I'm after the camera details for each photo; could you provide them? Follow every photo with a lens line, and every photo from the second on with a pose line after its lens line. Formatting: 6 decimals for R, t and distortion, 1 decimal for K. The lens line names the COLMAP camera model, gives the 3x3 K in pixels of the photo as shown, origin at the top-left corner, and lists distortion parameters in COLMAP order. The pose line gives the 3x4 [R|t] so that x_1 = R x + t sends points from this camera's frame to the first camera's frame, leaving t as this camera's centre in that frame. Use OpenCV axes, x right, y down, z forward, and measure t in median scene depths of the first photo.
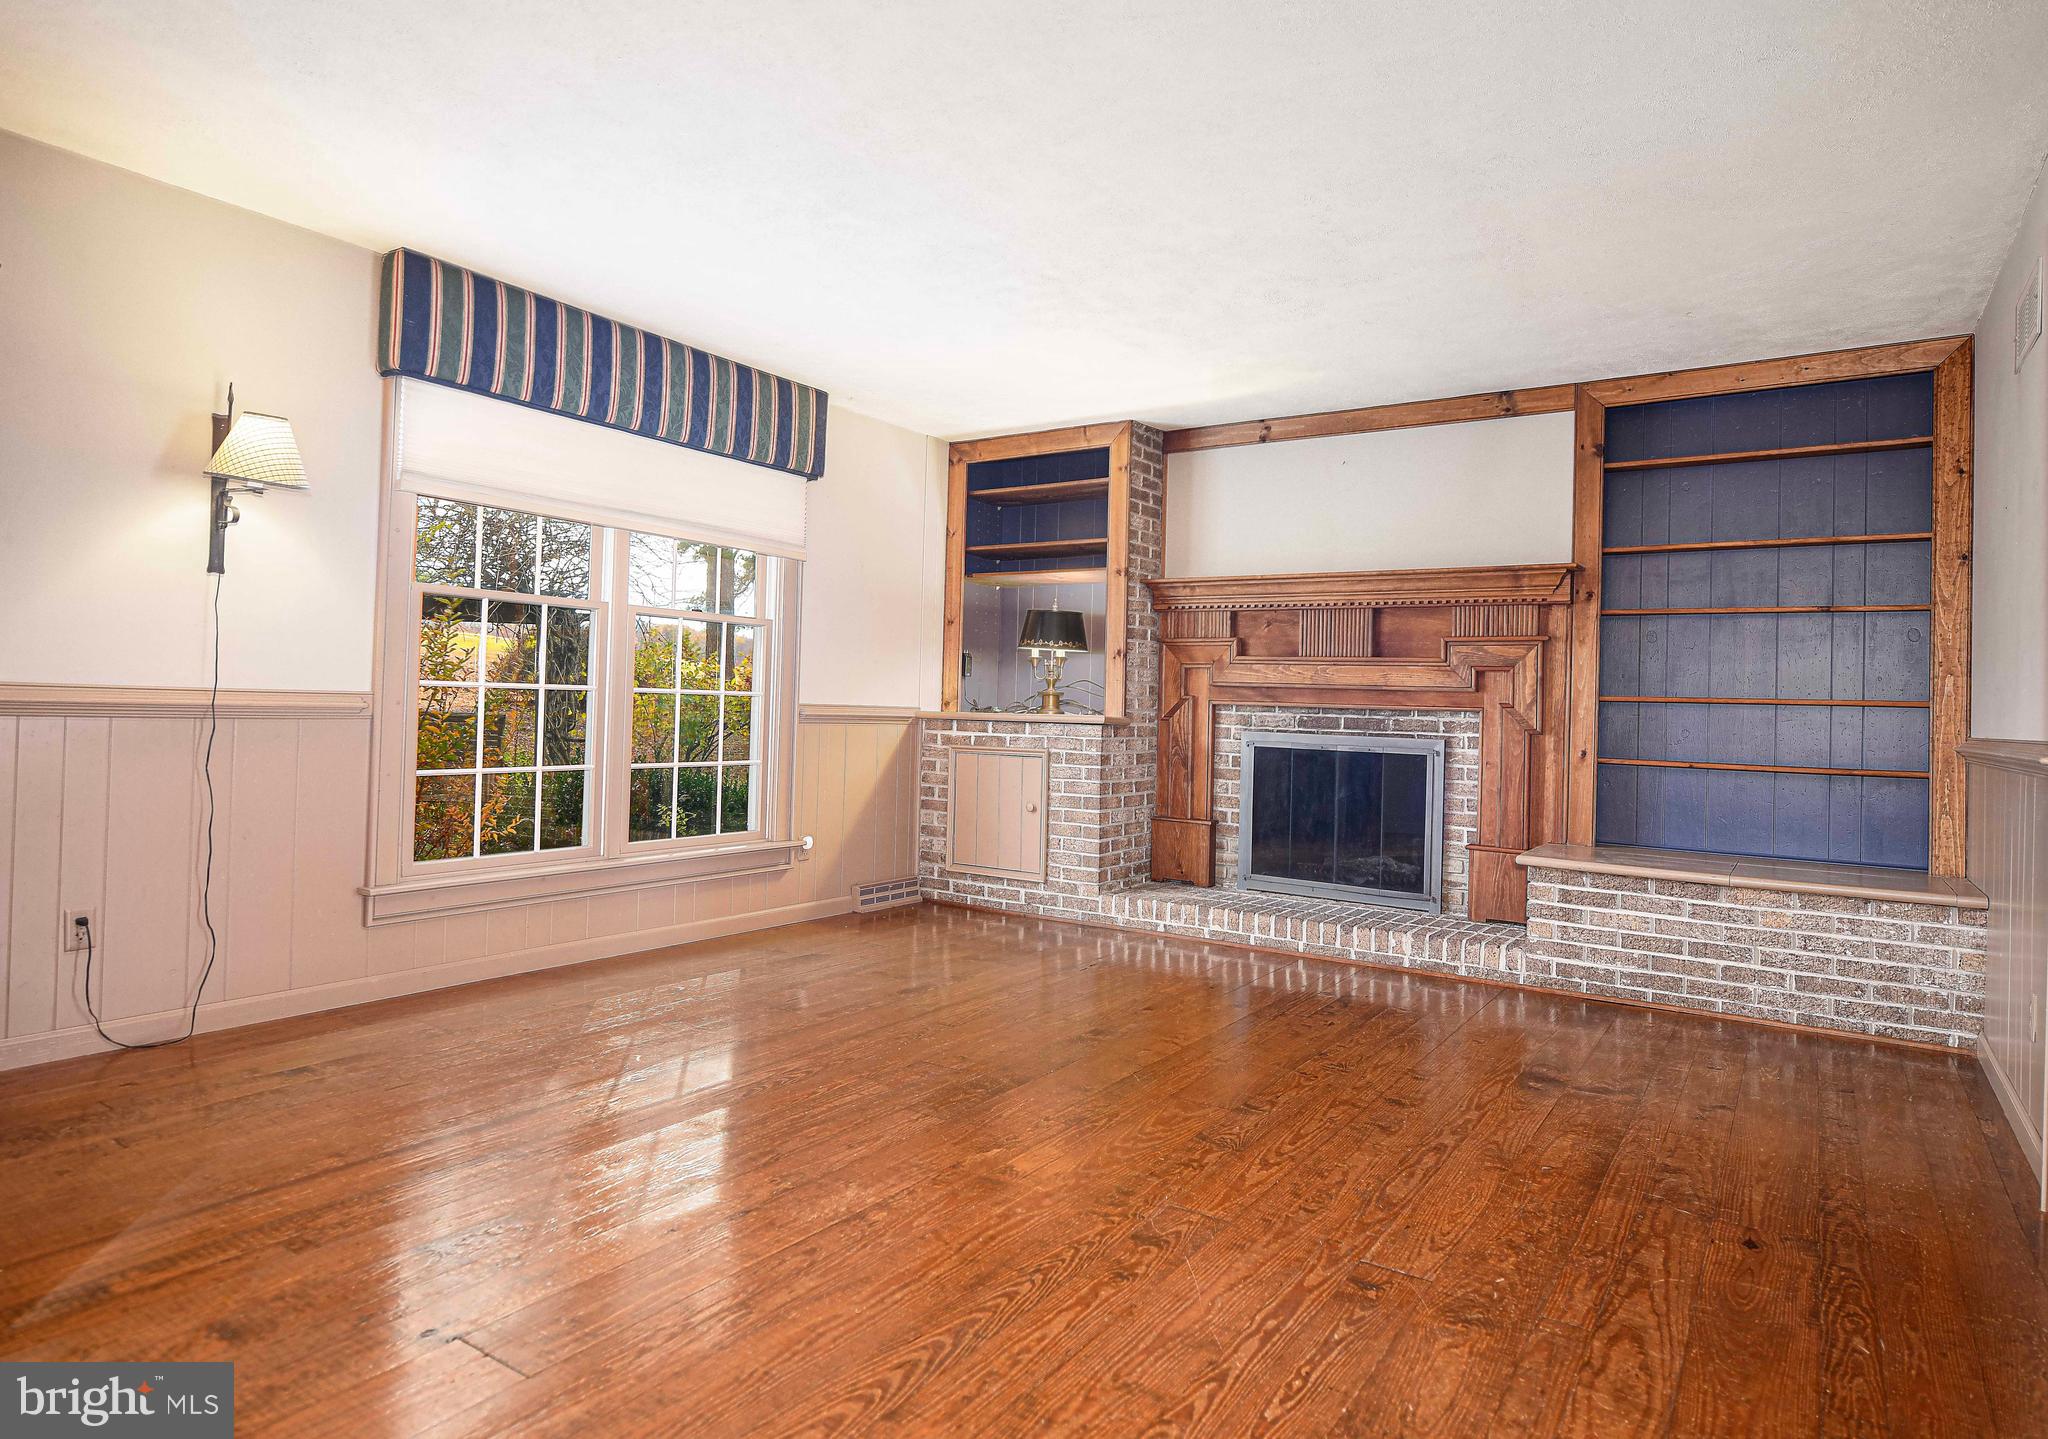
lens RADIAL K [[1219.1, 0, 995.7], [0, 1219.1, 679.7], [0, 0, 1]] dist [-0.000410, -0.001481]
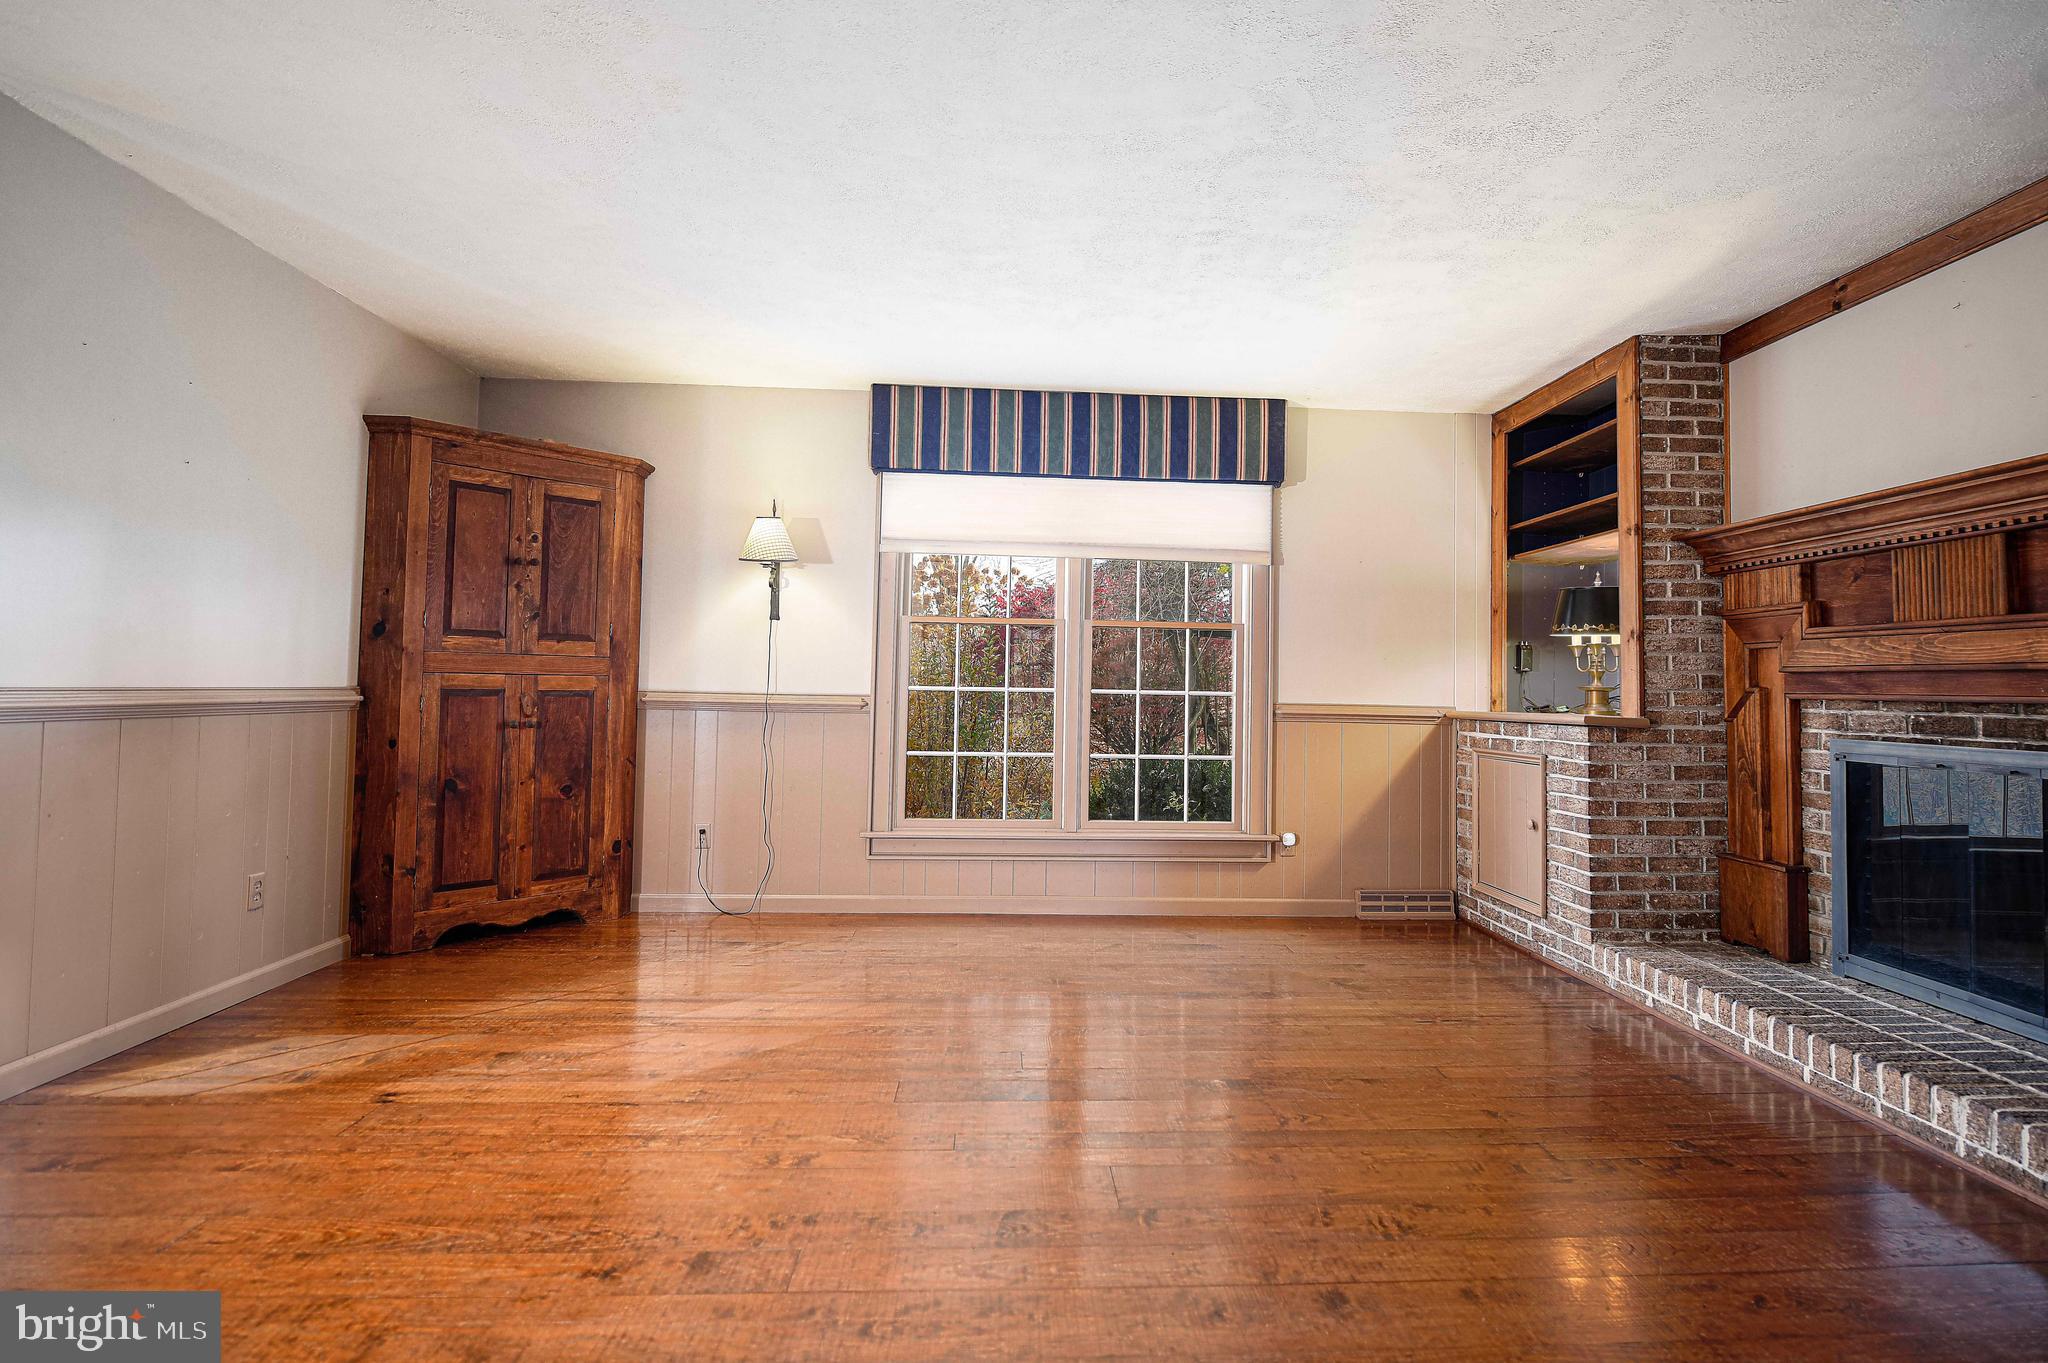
lens RADIAL K [[1010.0, 0, 1034.7], [0, 1010.0, 646.8], [0, 0, 1]] dist [-0.007776, -0.002798]
pose [[0.594125, -0.052132, -0.802682, 0.399815], [0.016356, 0.998474, -0.052741, 0.014048], [0.804207, 0.018206, 0.594071, 0.320533]]
